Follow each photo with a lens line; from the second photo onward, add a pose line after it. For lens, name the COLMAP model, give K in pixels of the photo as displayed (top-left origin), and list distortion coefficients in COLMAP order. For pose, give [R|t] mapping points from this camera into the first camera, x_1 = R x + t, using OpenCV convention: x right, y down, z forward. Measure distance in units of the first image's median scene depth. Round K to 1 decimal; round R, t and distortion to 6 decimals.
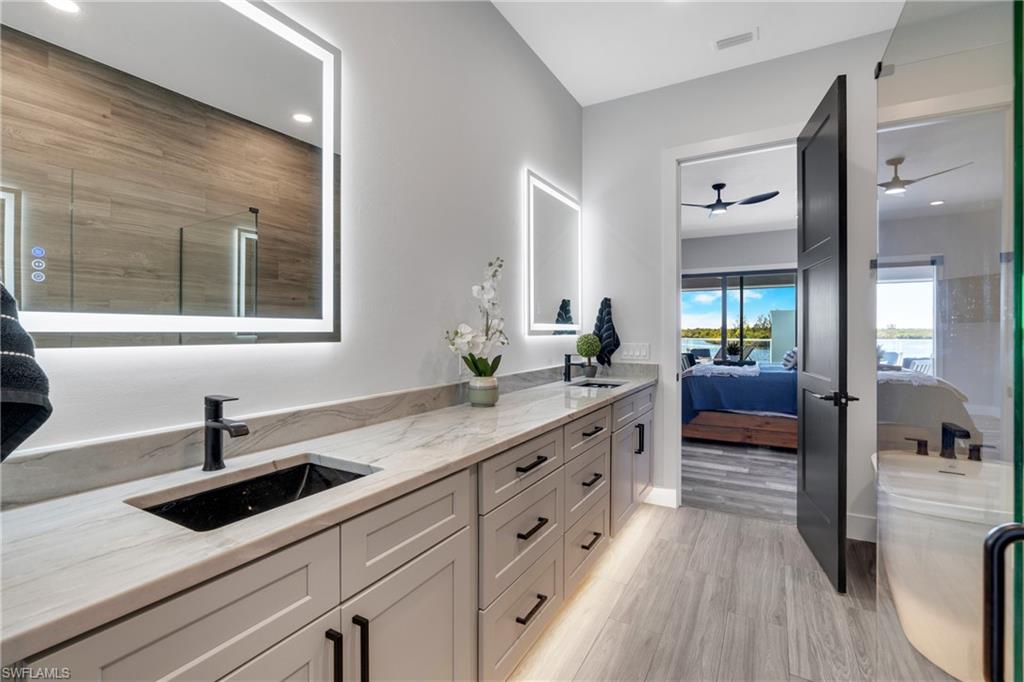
lens RADIAL K [[476.2, 0, 511.0], [0, 476.2, 335.0], [0, 0, 1]] dist [0.003896, 0.000100]
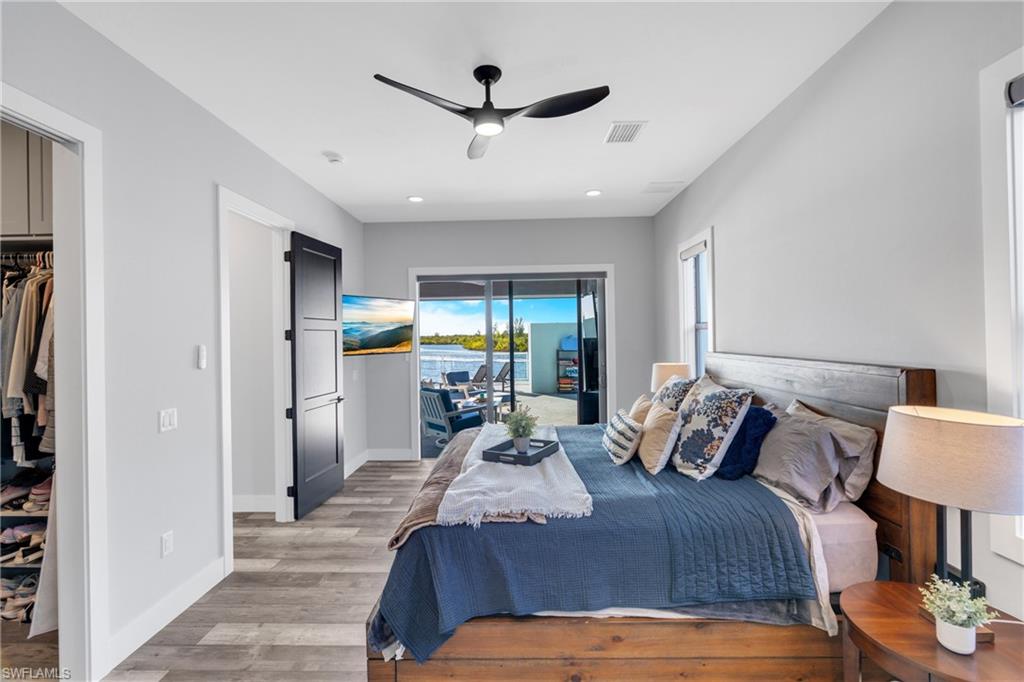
lens RADIAL K [[476.2, 0, 510.0], [0, 476.2, 337.7], [0, 0, 1]] dist [0.003896, 0.000100]
pose [[0.883770, -0.013341, 0.467731, 0.240460], [0.017750, 0.999830, -0.005019, -0.056434], [-0.467584, 0.012738, 0.883857, 0.595197]]
